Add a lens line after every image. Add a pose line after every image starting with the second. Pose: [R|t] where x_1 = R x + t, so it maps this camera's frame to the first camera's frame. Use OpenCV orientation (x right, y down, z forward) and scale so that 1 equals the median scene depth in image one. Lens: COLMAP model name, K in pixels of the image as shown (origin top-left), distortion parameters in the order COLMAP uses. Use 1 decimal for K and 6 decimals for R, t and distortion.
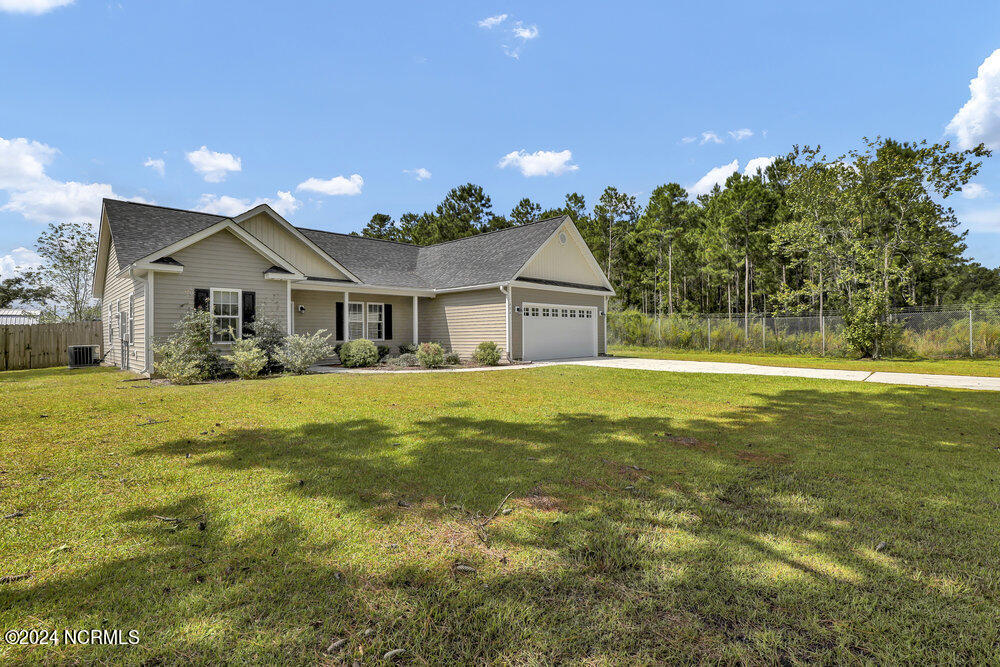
lens RADIAL K [[471.8, 0, 514.3], [0, 471.8, 337.9], [0, 0, 1]] dist [-0.022110, 0.000181]
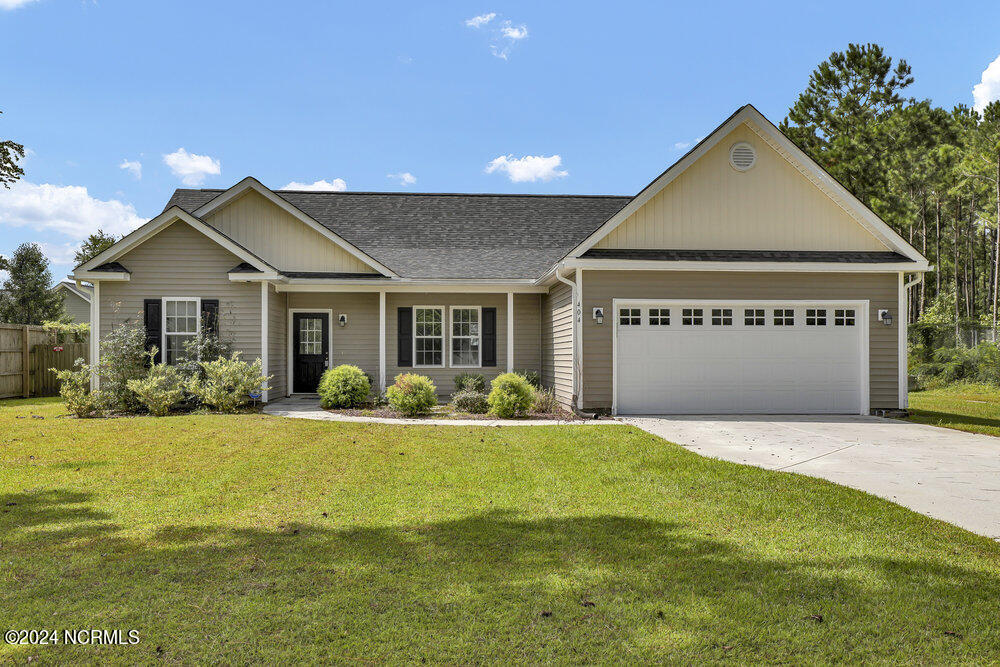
lens RADIAL K [[900.7, 0, 500.2], [0, 900.7, 362.0], [0, 0, 1]] dist [-0.004160, -0.011417]
pose [[0.733733, 0.013268, -0.679308, 0.592259], [-0.014600, 0.999886, 0.003760, -0.009148], [0.679281, 0.007159, 0.733843, 0.205456]]
